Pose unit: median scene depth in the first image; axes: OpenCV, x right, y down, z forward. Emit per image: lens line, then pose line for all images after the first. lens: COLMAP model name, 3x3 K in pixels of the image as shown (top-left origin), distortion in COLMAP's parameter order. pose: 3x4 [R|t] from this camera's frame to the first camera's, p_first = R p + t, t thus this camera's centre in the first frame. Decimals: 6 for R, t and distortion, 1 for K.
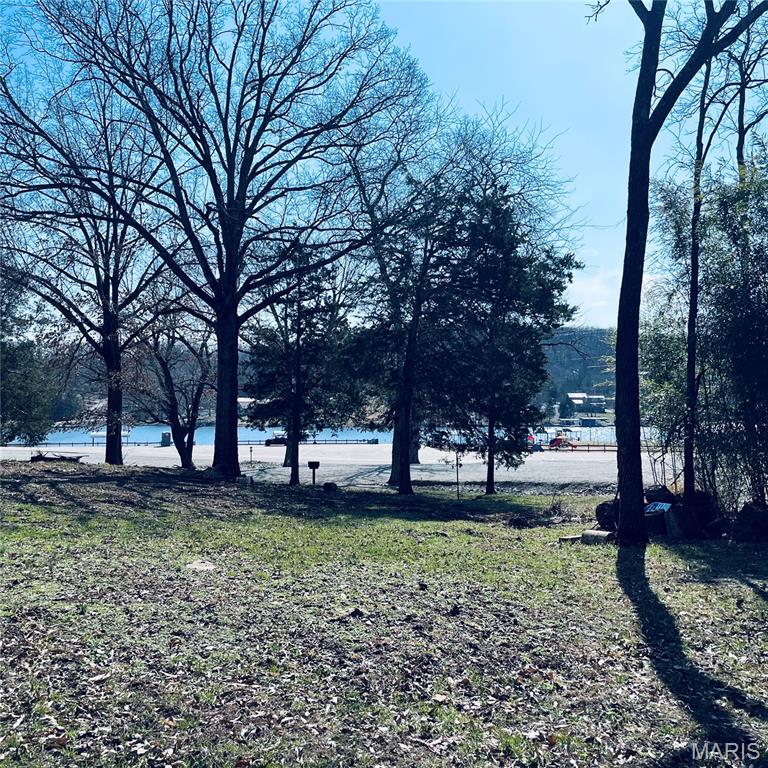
lens RADIAL K [[740.9, 0, 389.6], [0, 740.9, 392.0], [0, 0, 1]] dist [0.019281, -0.016389]
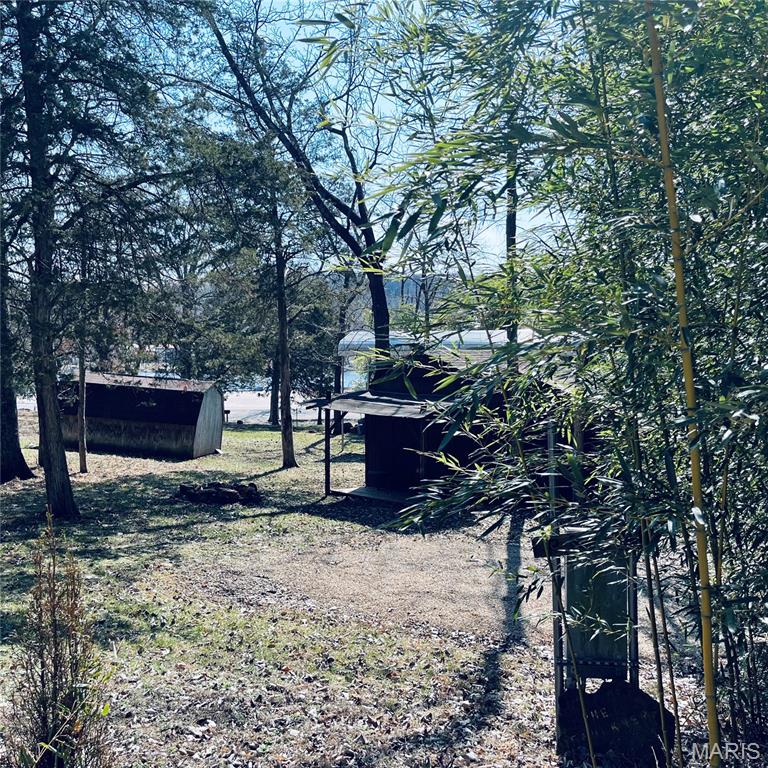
lens RADIAL K [[740.9, 0, 389.6], [0, 740.9, 392.0], [0, 0, 1]] dist [0.019281, -0.016389]
pose [[0.988602, -0.012228, 0.150053, 0.025775], [0.000273, 0.996840, 0.079438, -0.108479], [-0.150550, -0.078491, 0.985482, -0.987130]]
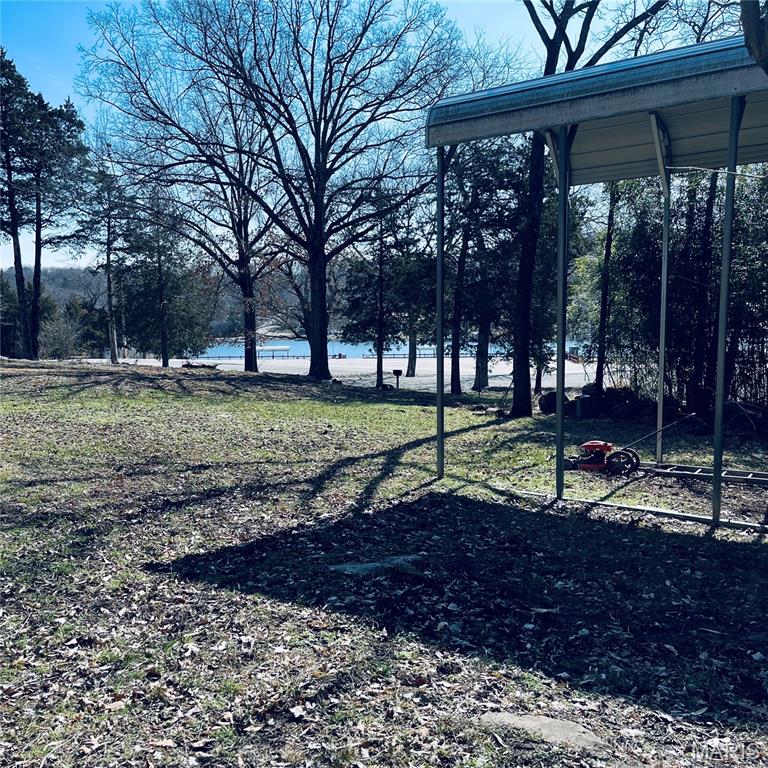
lens RADIAL K [[740.9, 0, 389.6], [0, 740.9, 392.0], [0, 0, 1]] dist [0.019281, -0.016389]
pose [[0.975673, 0.008049, -0.219085, 0.169875], [0.017197, 0.993437, 0.113081, -0.009450], [0.218557, -0.114098, 0.969131, -0.217108]]
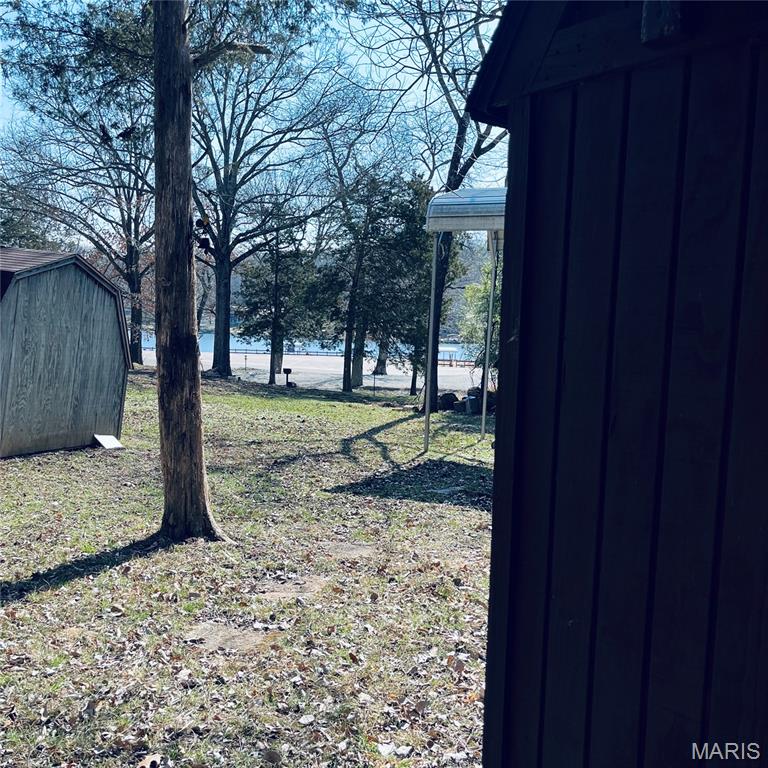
lens RADIAL K [[740.9, 0, 389.6], [0, 740.9, 392.0], [0, 0, 1]] dist [0.019281, -0.016389]
pose [[0.999389, 0.034961, 0.000122, 0.094132], [-0.034739, 0.992617, 0.116207, -0.029098], [0.003941, -0.116140, 0.993225, -0.379419]]
